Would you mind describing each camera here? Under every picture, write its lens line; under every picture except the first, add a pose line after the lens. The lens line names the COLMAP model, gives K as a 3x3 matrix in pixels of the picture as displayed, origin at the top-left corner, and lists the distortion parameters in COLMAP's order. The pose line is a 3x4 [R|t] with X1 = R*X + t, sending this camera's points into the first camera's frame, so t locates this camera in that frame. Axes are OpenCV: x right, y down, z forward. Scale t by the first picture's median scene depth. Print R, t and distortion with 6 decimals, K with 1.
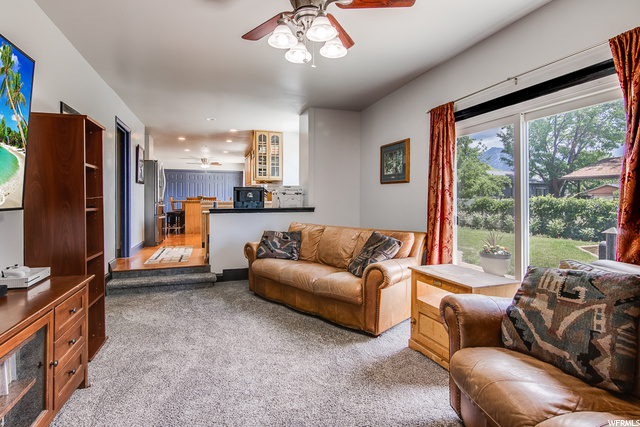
lens RADIAL K [[321.5, 0, 322.2], [0, 321.5, 209.9], [0, 0, 1]] dist [0.006027, -0.000650]
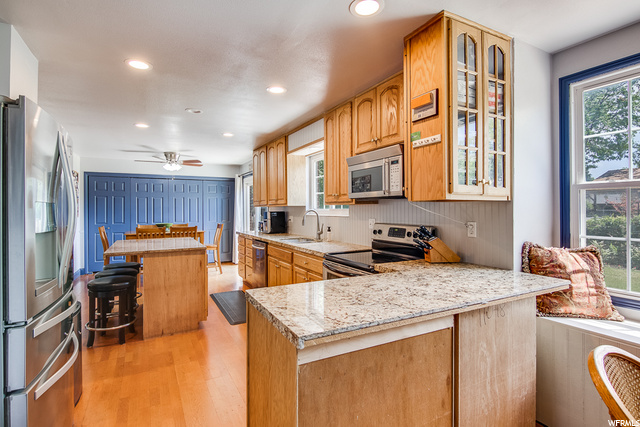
lens RADIAL K [[321.5, 0, 322.2], [0, 321.5, 209.9], [0, 0, 1]] dist [0.006027, -0.000650]
pose [[0.985632, -0.003788, 0.168866, -0.223399], [0.010143, 0.999272, -0.036785, -0.046838], [-0.168603, 0.037969, 0.984952, 0.470617]]
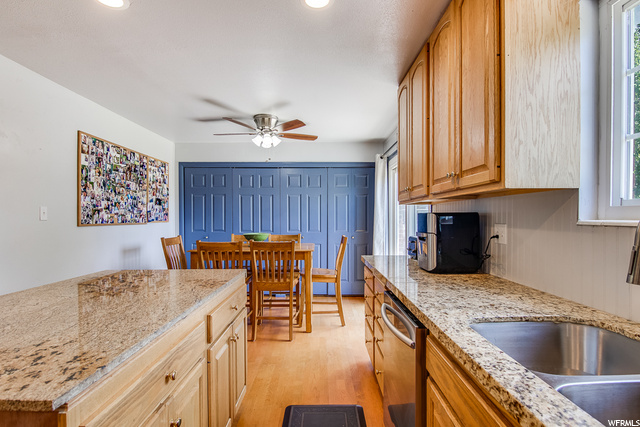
lens RADIAL K [[321.4, 0, 325.7], [0, 321.4, 222.8], [0, 0, 1]] dist [-0.022772, -0.000693]
pose [[0.951850, 0.007676, -0.306470, -0.222703], [-0.014022, 0.999730, -0.018511, -0.052850], [0.306245, 0.021917, 0.951700, 0.761472]]
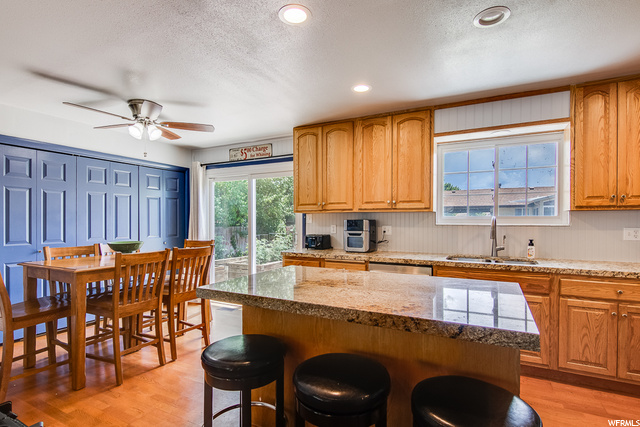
lens RADIAL K [[316.4, 0, 321.8], [0, 316.4, 223.6], [0, 0, 1]] dist [0.003925, -0.000601]
pose [[0.723901, -0.001815, 0.689901, -0.464591], [0.022657, 0.999520, -0.021143, -0.052810], [-0.689531, 0.030936, 0.723595, 0.749609]]
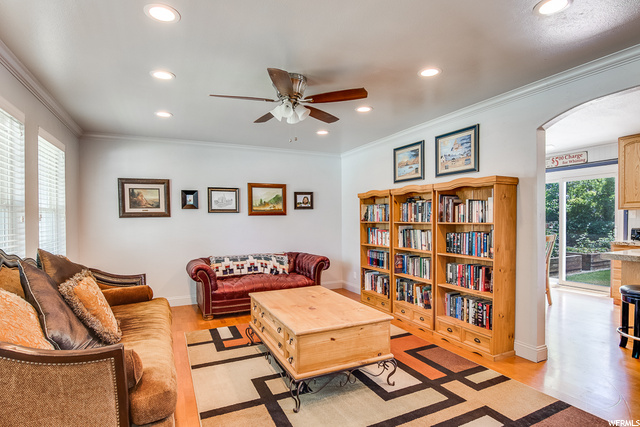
lens RADIAL K [[321.4, 0, 325.7], [0, 321.4, 222.8], [0, 0, 1]] dist [-0.022772, -0.000693]
pose [[0.994810, -0.005781, 0.101581, -0.670583], [0.008358, 0.999654, -0.024959, -0.048284], [-0.101402, 0.025679, 0.994514, 0.652554]]
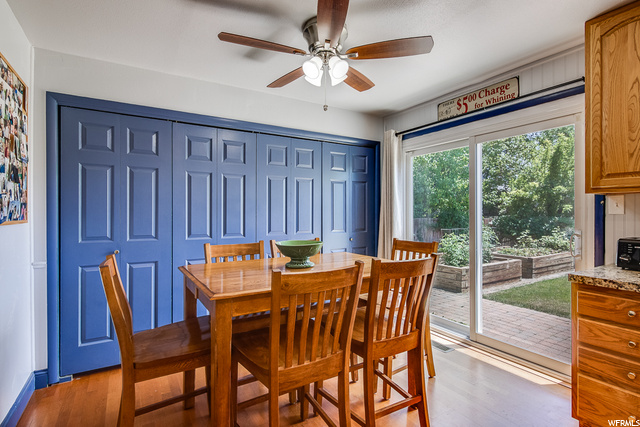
lens RADIAL K [[321.5, 0, 322.2], [0, 321.5, 209.9], [0, 0, 1]] dist [0.006027, -0.000650]
pose [[0.976435, 0.002138, 0.215803, -0.425140], [0.007494, 0.999012, -0.043808, -0.057039], [-0.215683, 0.044393, 0.975454, 0.883923]]
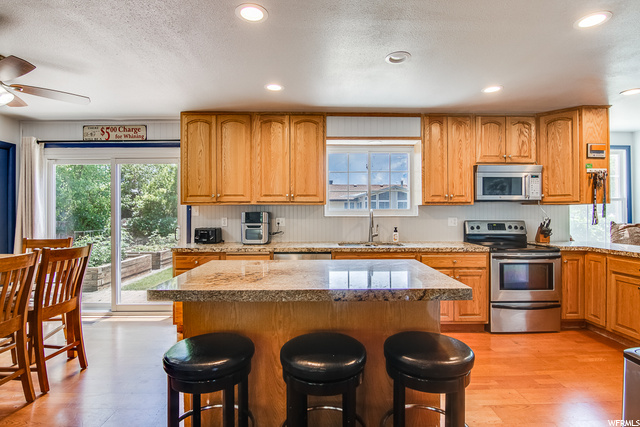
lens RADIAL K [[319.4, 0, 320.0], [0, 319.4, 213.5], [0, 0, 1]] dist [-0.017896, -0.001195]
pose [[0.312596, 0.001096, 0.949886, -0.507550], [0.037002, 0.999226, -0.013330, -0.054445], [-0.949165, 0.039315, 0.312314, 0.790630]]
